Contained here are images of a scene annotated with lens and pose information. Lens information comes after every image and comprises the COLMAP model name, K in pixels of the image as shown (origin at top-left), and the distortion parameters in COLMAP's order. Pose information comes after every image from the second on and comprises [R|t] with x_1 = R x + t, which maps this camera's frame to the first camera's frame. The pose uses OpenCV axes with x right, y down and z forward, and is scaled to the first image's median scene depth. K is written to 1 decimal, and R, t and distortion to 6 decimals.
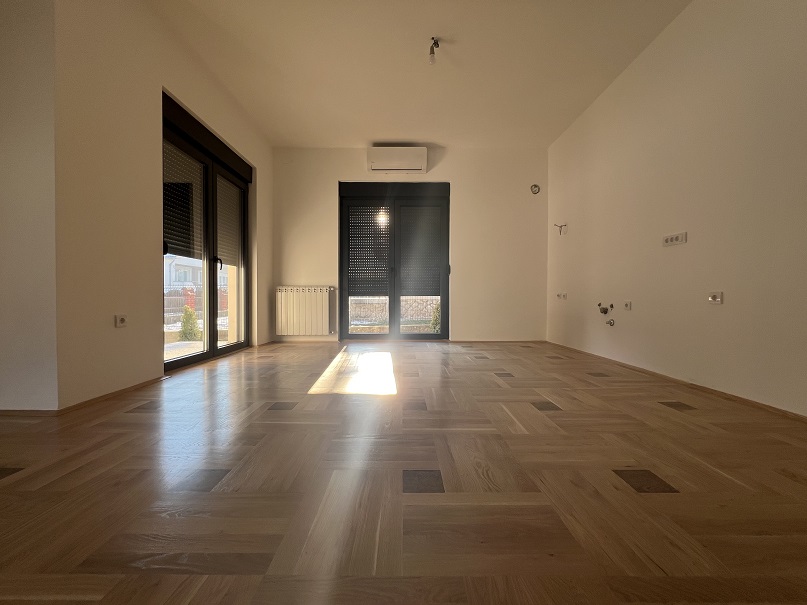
lens RADIAL K [[323.6, 0, 403.5], [0, 323.6, 302.5], [0, 0, 1]] dist [-0.000240, -0.000331]
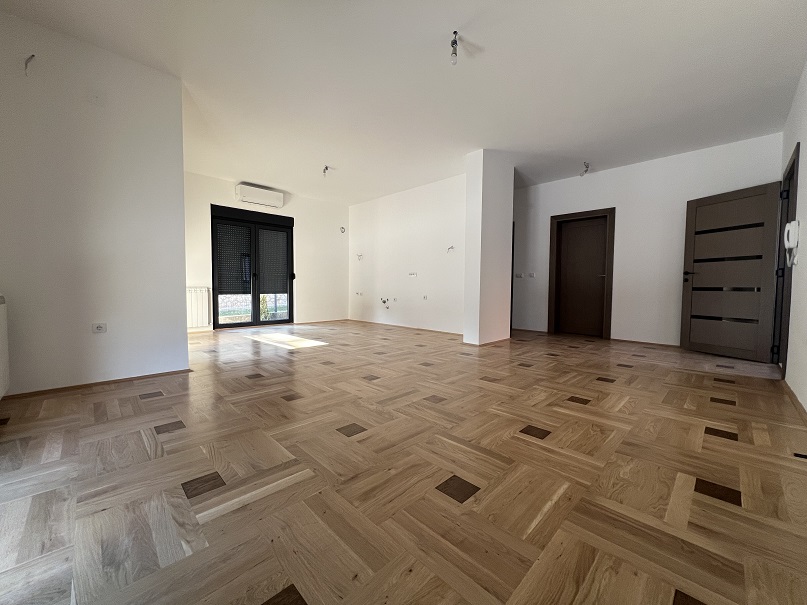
lens RADIAL K [[323.6, 0, 403.5], [0, 323.6, 302.5], [0, 0, 1]] dist [-0.000240, -0.000331]
pose [[0.708022, -0.031186, 0.705501, -0.618857], [0.002231, 0.999118, 0.041926, -0.046260], [-0.706187, -0.028110, 0.707467, -0.464455]]
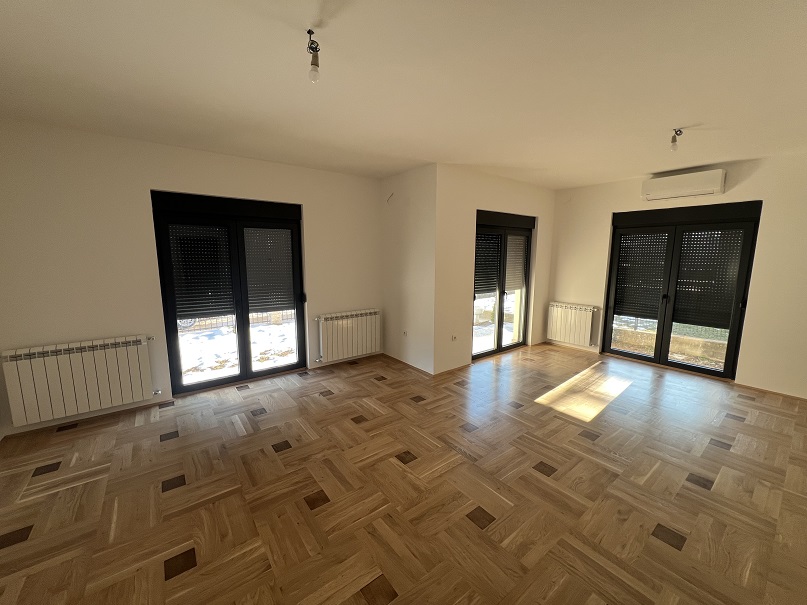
lens RADIAL K [[323.6, 0, 403.5], [0, 323.6, 302.5], [0, 0, 1]] dist [-0.000240, -0.000331]
pose [[0.610204, 0.116620, -0.783614, 0.289674], [-0.010649, 0.990224, 0.139076, -0.238856], [0.792173, -0.076520, 0.605481, -0.277762]]
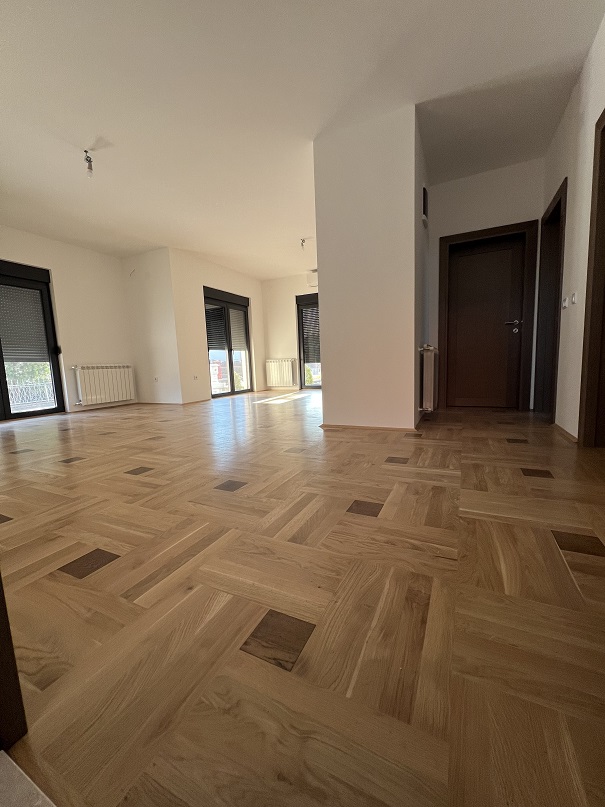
lens RADIAL K [[323.6, 0, 302.5], [0, 323.6, 403.5], [0, 0, 1]] dist [-0.000240, -0.000331]
pose [[0.895356, 0.018292, -0.444976, 0.656560], [0.035419, 0.993067, 0.112090, -0.001512], [0.443941, -0.116120, 0.888500, -0.608675]]
